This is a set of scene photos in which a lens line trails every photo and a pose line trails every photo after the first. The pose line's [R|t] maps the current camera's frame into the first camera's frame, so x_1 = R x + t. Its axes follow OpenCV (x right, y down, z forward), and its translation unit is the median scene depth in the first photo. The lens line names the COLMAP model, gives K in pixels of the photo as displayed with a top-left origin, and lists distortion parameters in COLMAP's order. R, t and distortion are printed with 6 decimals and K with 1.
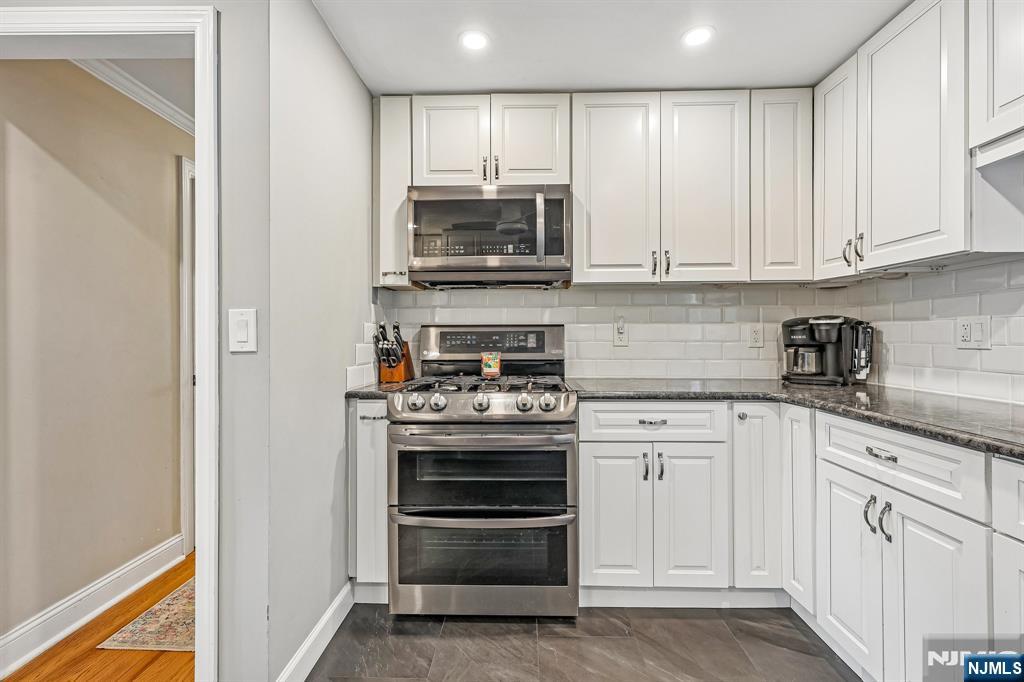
lens RADIAL K [[457.7, 0, 508.3], [0, 457.7, 332.4], [0, 0, 1]] dist [0.001908, 0.000231]
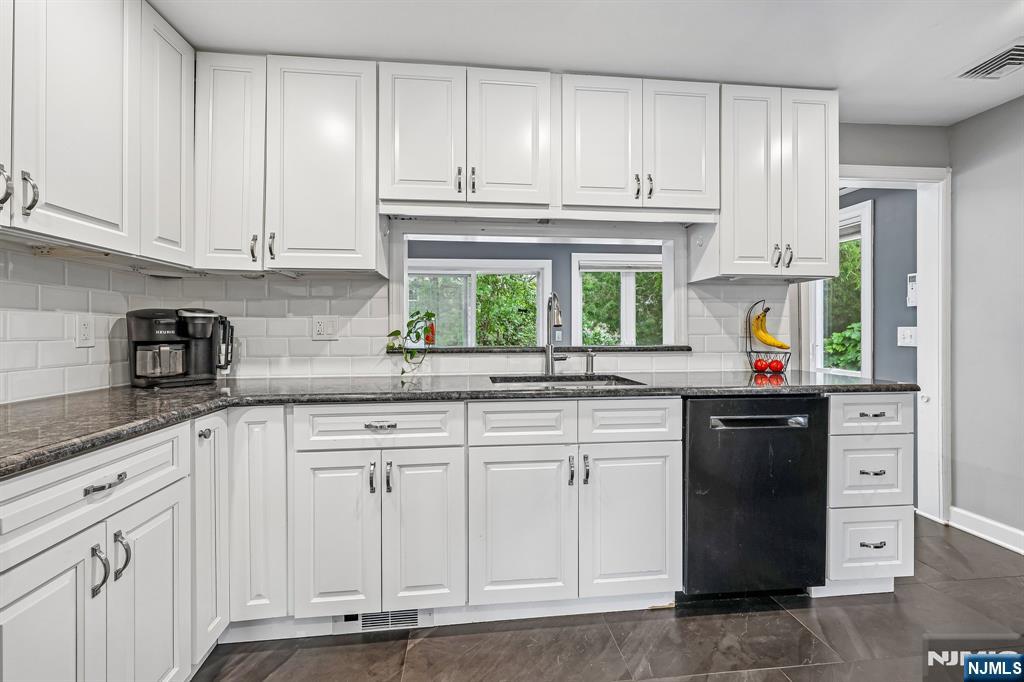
lens RADIAL K [[426.6, 0, 510.1], [0, 426.6, 330.2], [0, 0, 1]] dist [-0.000123, 0.000033]
pose [[-0.139435, 0.003378, 0.990226, -0.235800], [-0.003350, 0.999987, -0.003884, 0.008042], [-0.990226, -0.003859, -0.139421, 0.514881]]
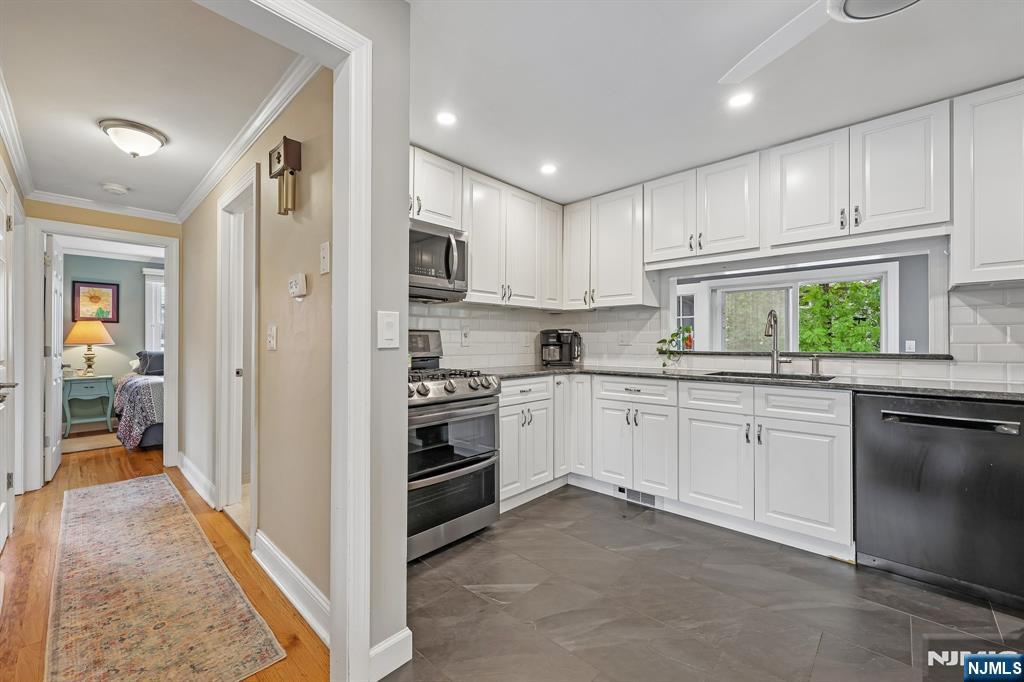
lens RADIAL K [[417.9, 0, 509.4], [0, 417.9, 339.3], [0, 0, 1]] dist [0.000325, 0.000170]
pose [[0.663064, 0.005843, 0.748540, -0.750114], [-0.005438, 0.999981, -0.002988, 0.012987], [-0.748543, -0.002090, 0.663083, 0.039415]]
